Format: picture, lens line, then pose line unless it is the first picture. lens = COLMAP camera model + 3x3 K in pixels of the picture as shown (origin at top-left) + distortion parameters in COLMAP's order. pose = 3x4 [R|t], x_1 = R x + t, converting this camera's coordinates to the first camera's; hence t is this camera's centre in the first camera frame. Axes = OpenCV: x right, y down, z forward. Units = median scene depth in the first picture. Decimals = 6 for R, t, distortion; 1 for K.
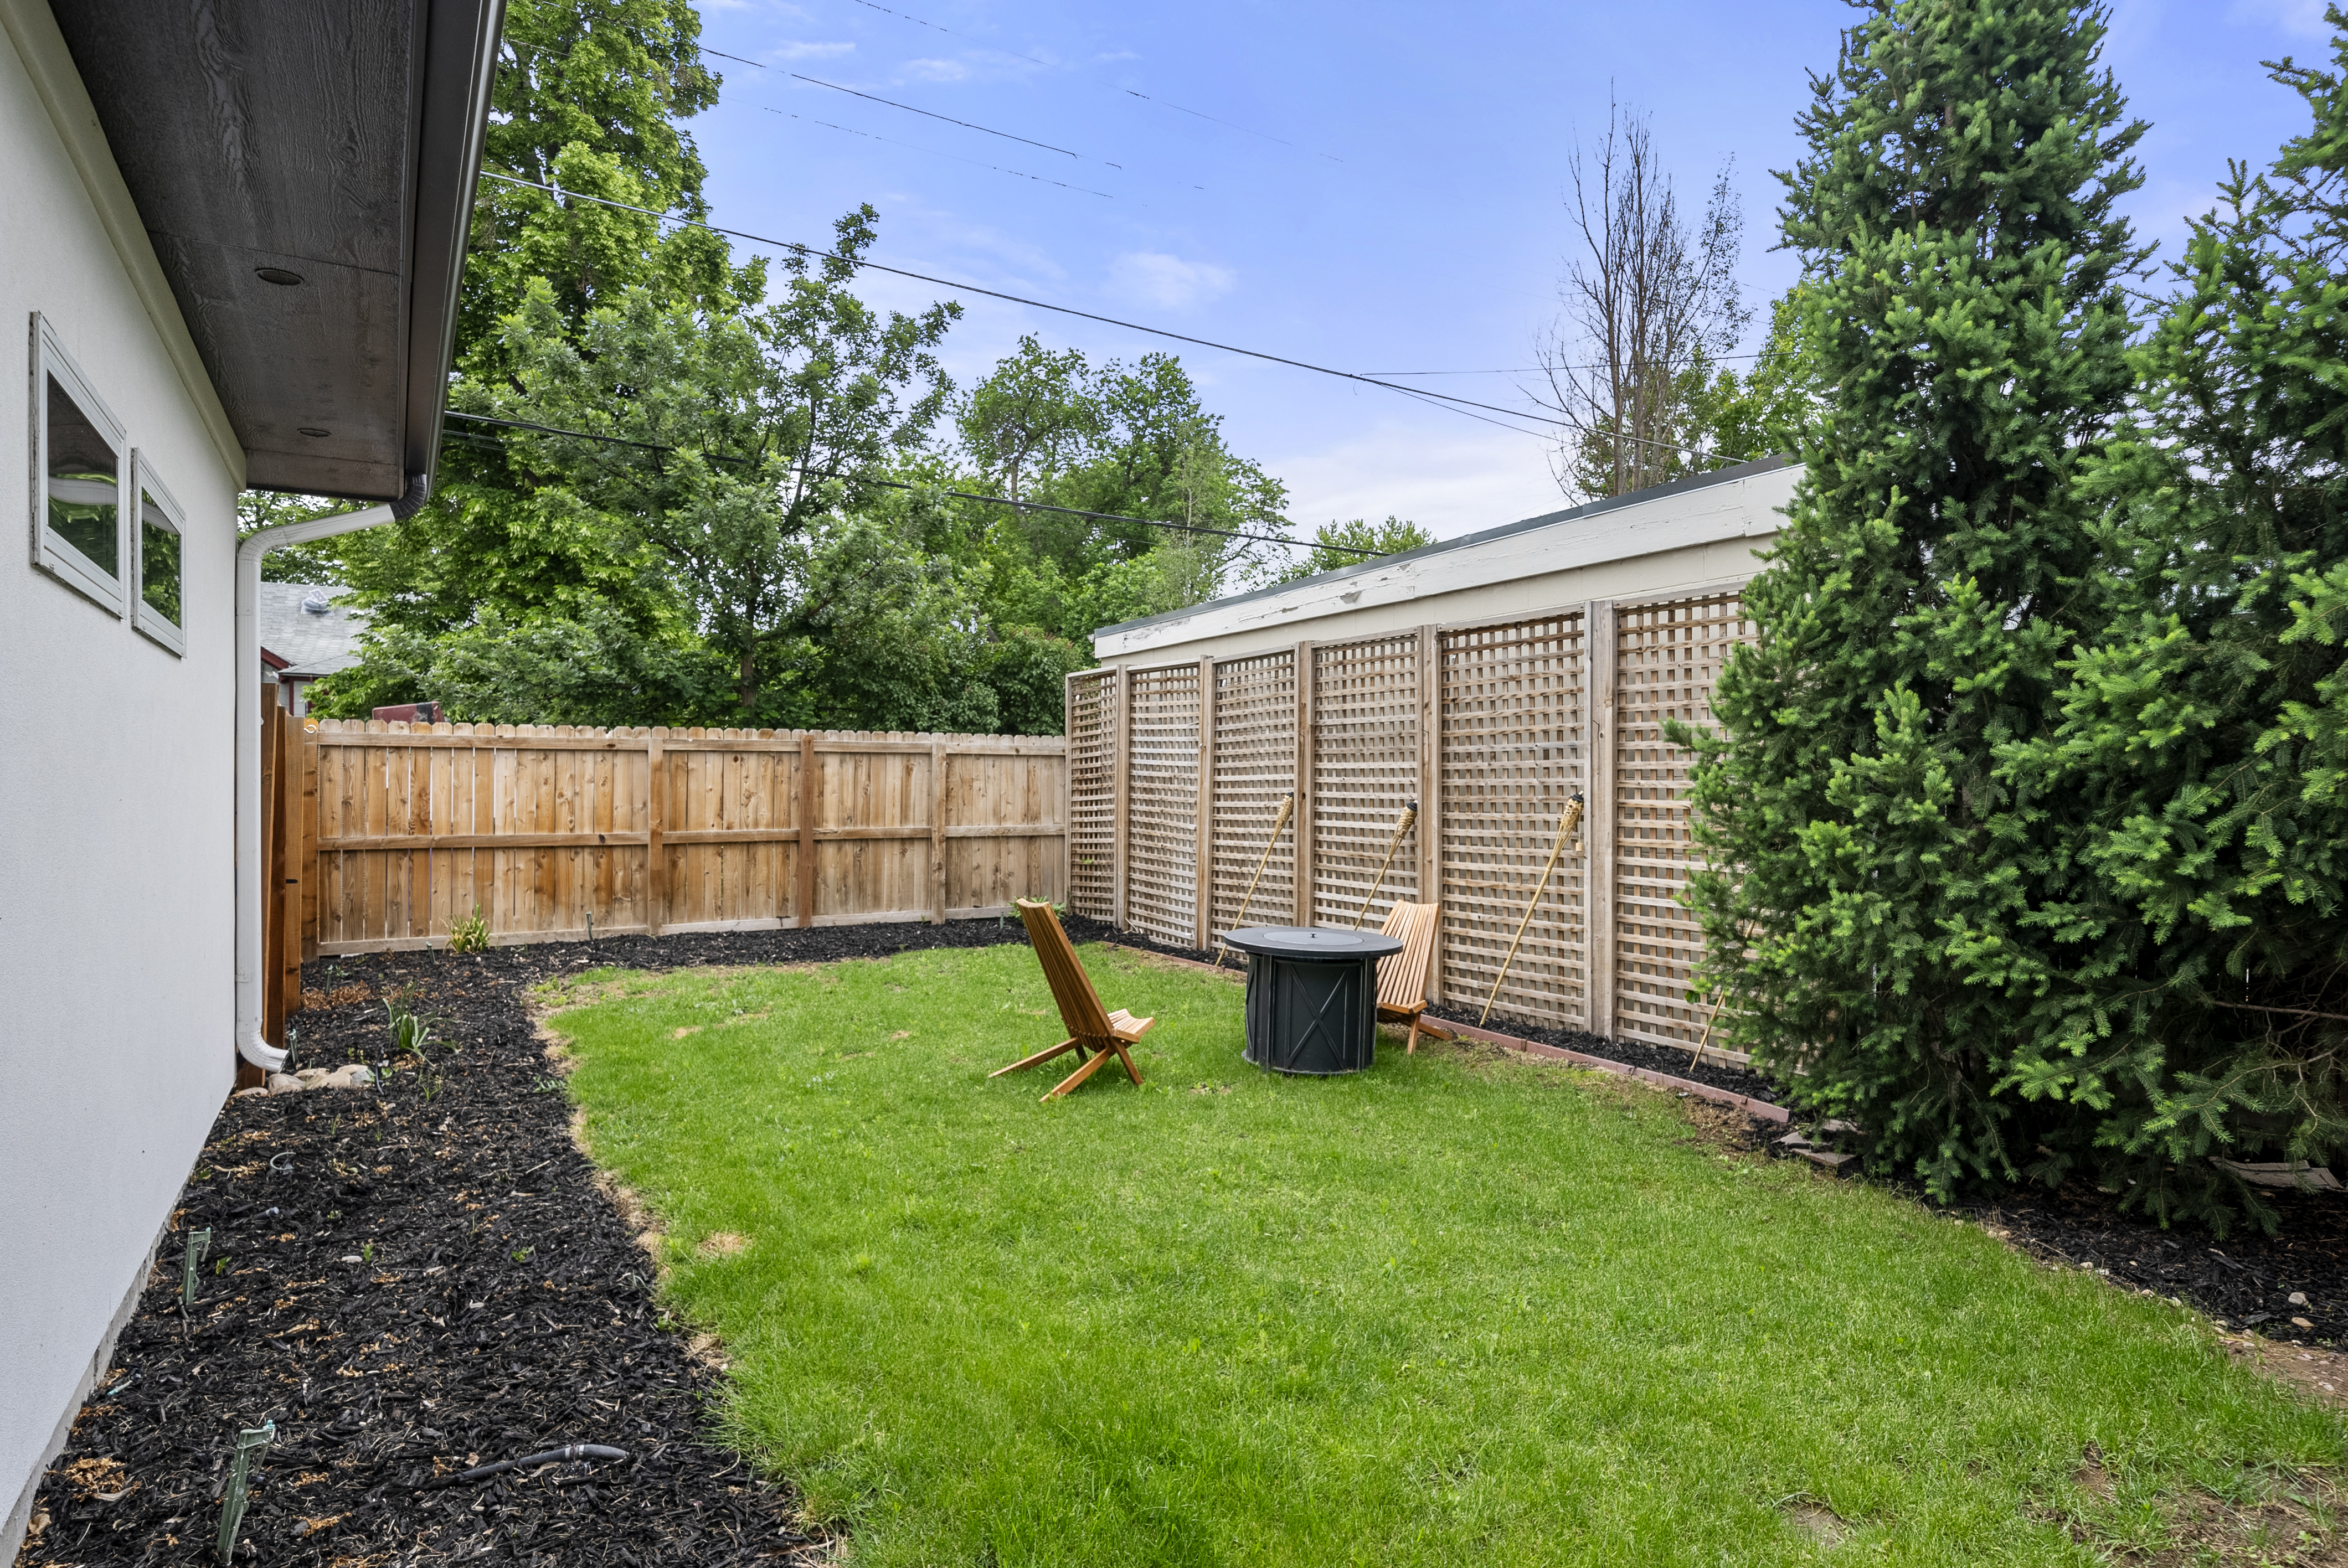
lens RADIAL K [[1276.2, 0, 1174.0], [0, 1276.2, 784.0], [0, 0, 1]] dist [0.000426, 0.000012]
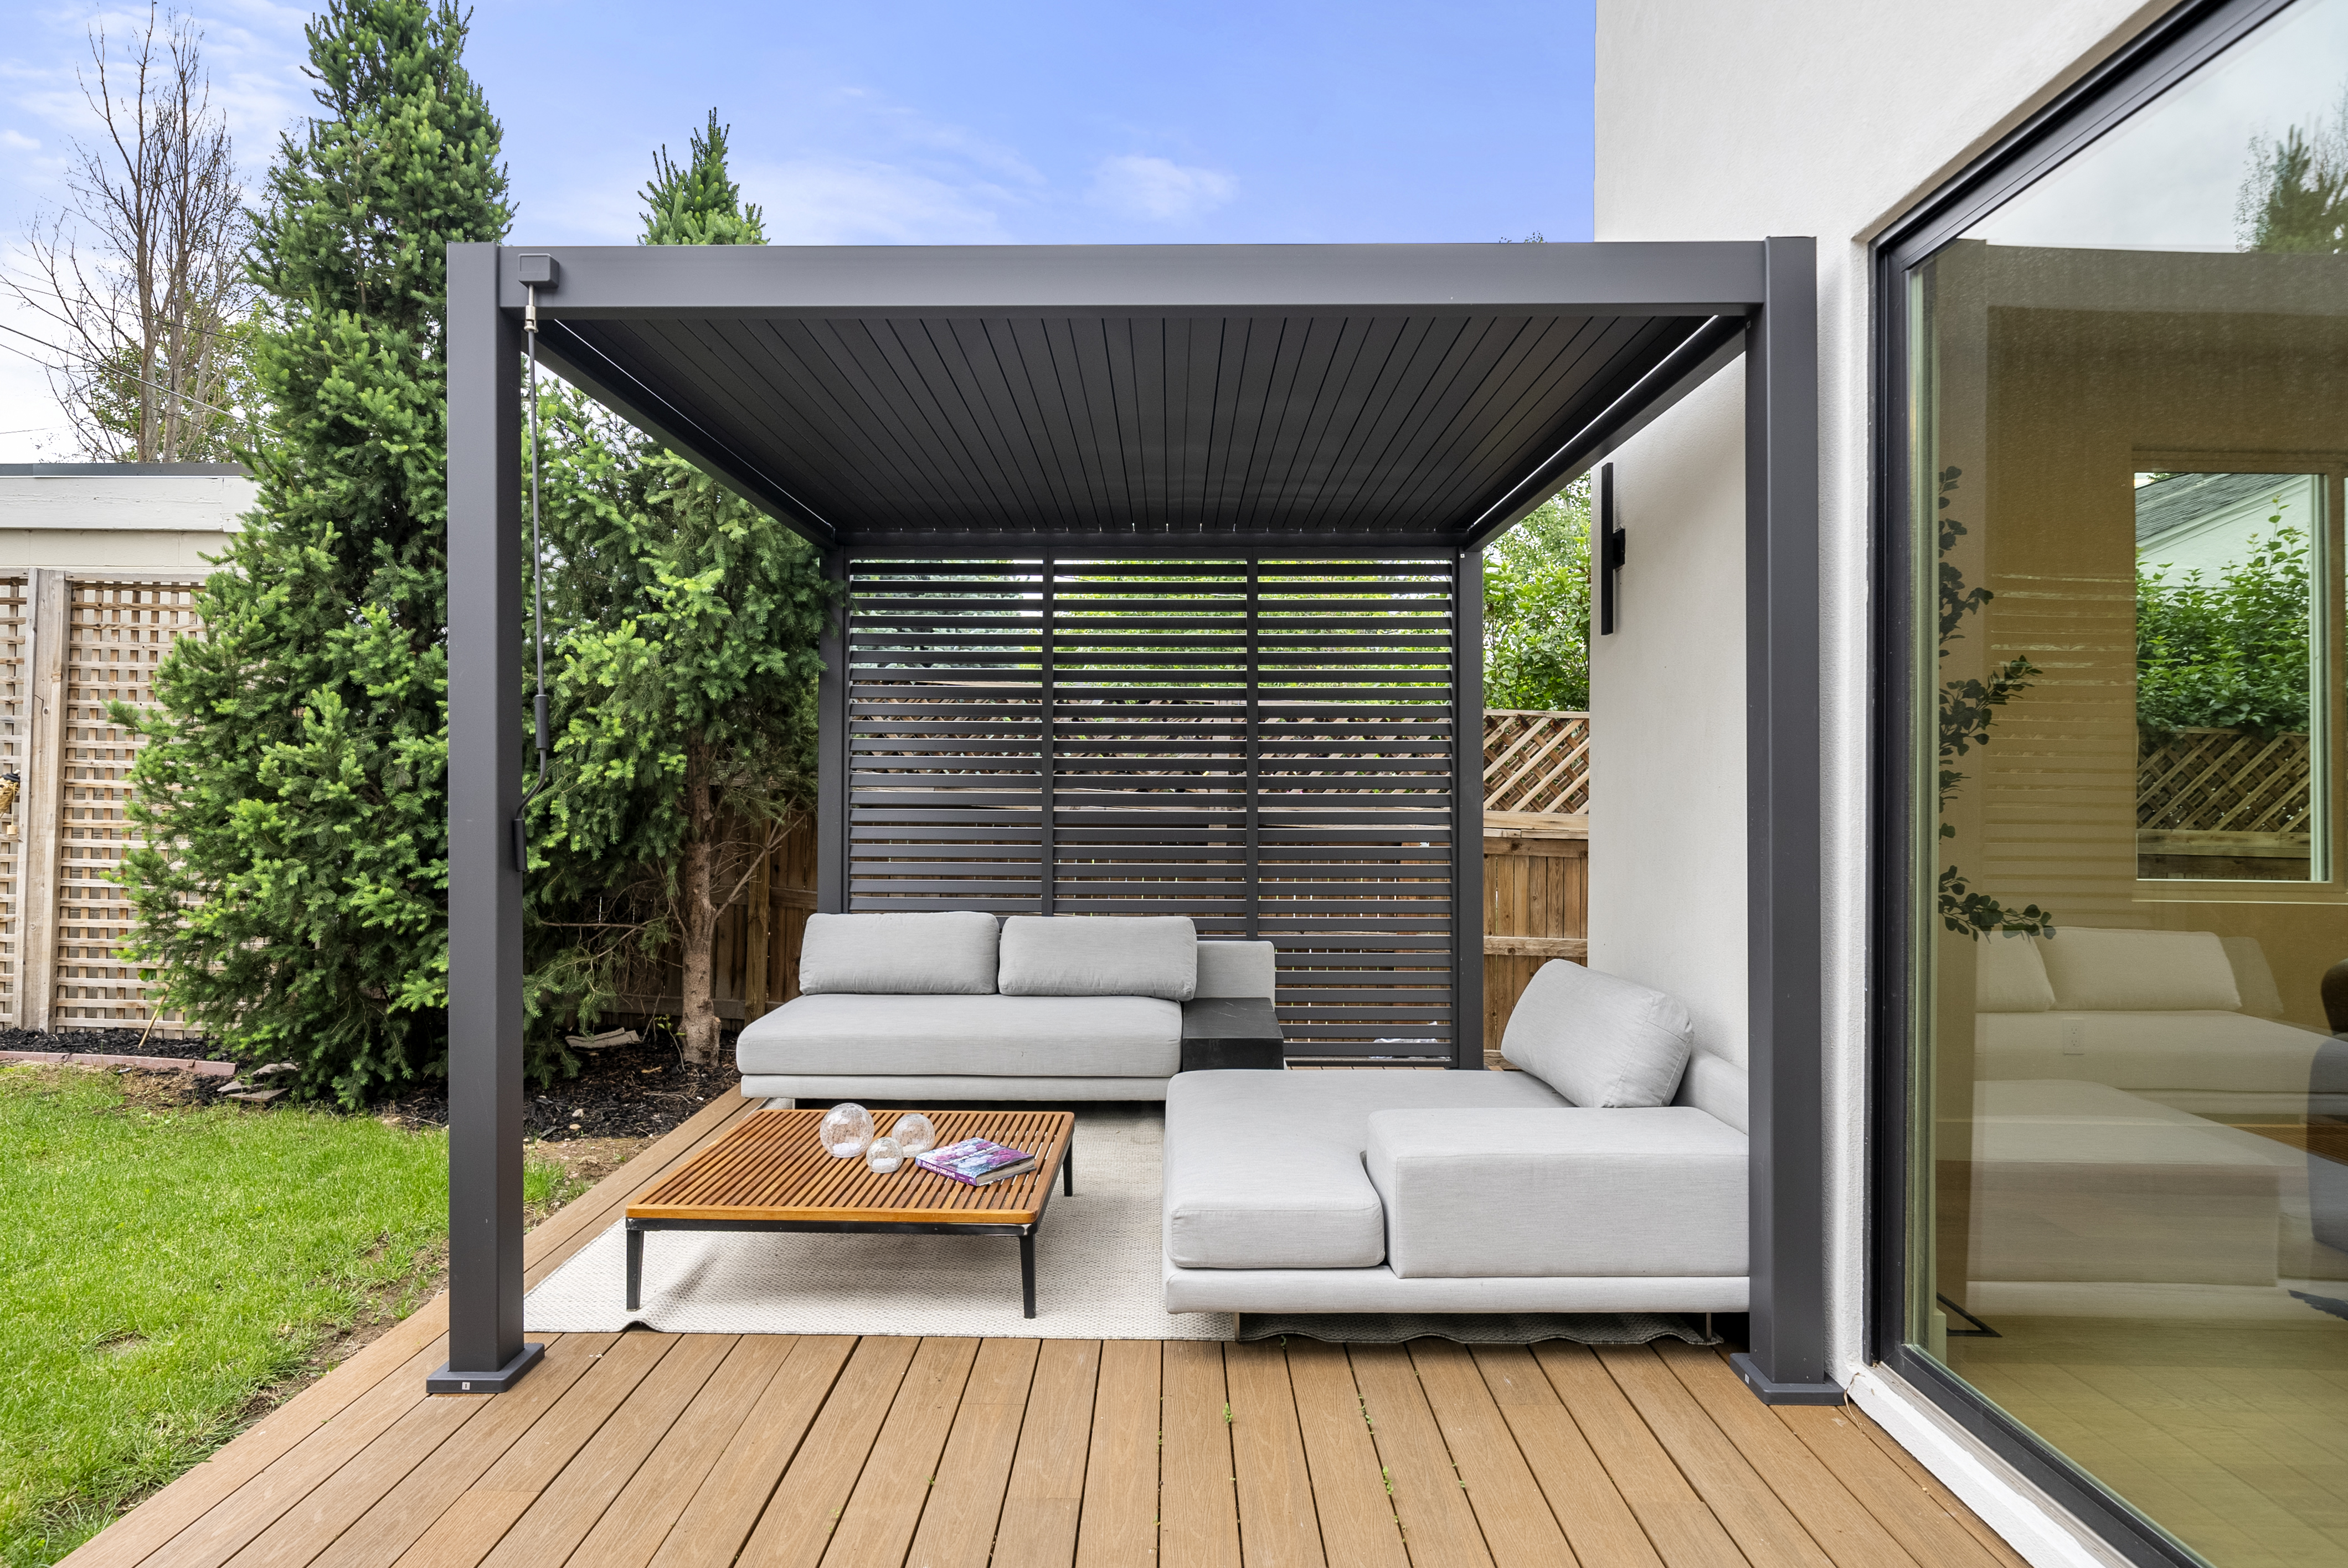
lens RADIAL K [[1243.7, 0, 1168.2], [0, 1243.7, 756.3], [0, 0, 1]] dist [0.000893, 0.000471]
pose [[0.532382, 0.026152, 0.846100, -0.004250], [-0.018259, 0.999645, -0.019409, -0.003031], [-0.846307, -0.005116, 0.532670, -0.286542]]
